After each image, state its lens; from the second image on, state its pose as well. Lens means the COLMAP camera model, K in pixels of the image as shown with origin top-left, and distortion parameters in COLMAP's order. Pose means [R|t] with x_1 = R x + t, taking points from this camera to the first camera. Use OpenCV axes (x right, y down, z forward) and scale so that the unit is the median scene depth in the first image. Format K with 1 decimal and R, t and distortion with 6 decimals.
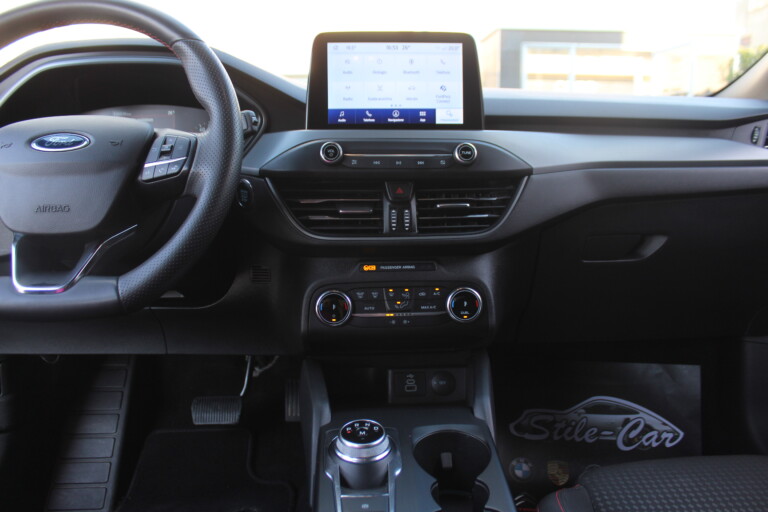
lens RADIAL K [[629.0, 0, 384.0], [0, 629.0, 256.0], [0, 0, 1]] dist [-0.160370, 0.125262]
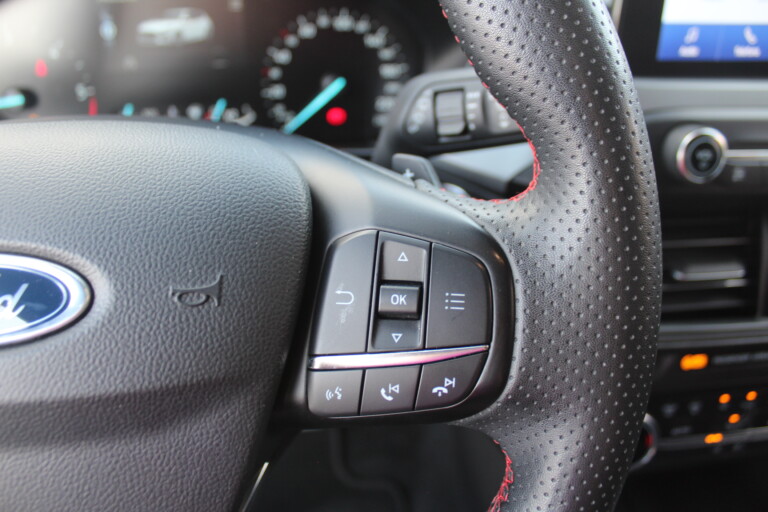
lens RADIAL K [[609.7, 0, 384.0], [0, 609.7, 256.0], [0, 0, 1]] dist [-0.181444, 0.135672]
pose [[0.998833, -0.015968, 0.045590, -0.293320], [-0.000761, 0.938463, 0.345379, -0.223662], [-0.048299, -0.345010, 0.937355, 0.602433]]
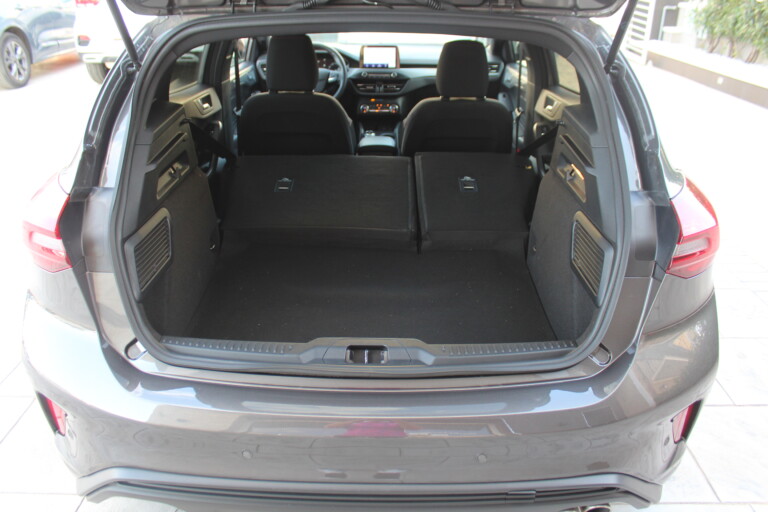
lens RADIAL K [[628.0, 0, 384.0], [0, 628.0, 256.0], [0, 0, 1]] dist [-0.159688, 0.123177]
pose [[0.997110, 0.033491, -0.068190, 0.397353], [-0.017538, 0.974815, 0.222323, 0.115322], [0.073919, -0.220485, 0.972586, -3.573127]]
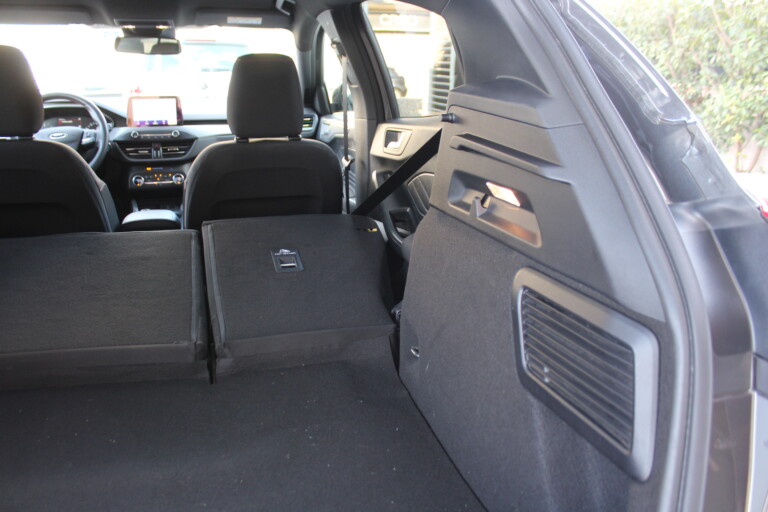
lens RADIAL K [[628.0, 0, 384.0], [0, 628.0, 256.0], [0, 0, 1]] dist [-0.159688, 0.123177]
pose [[0.974171, -0.052944, 0.219516, 0.454003], [0.038970, 0.996957, 0.067508, 0.309774], [-0.222422, -0.057210, 0.973271, -2.479559]]
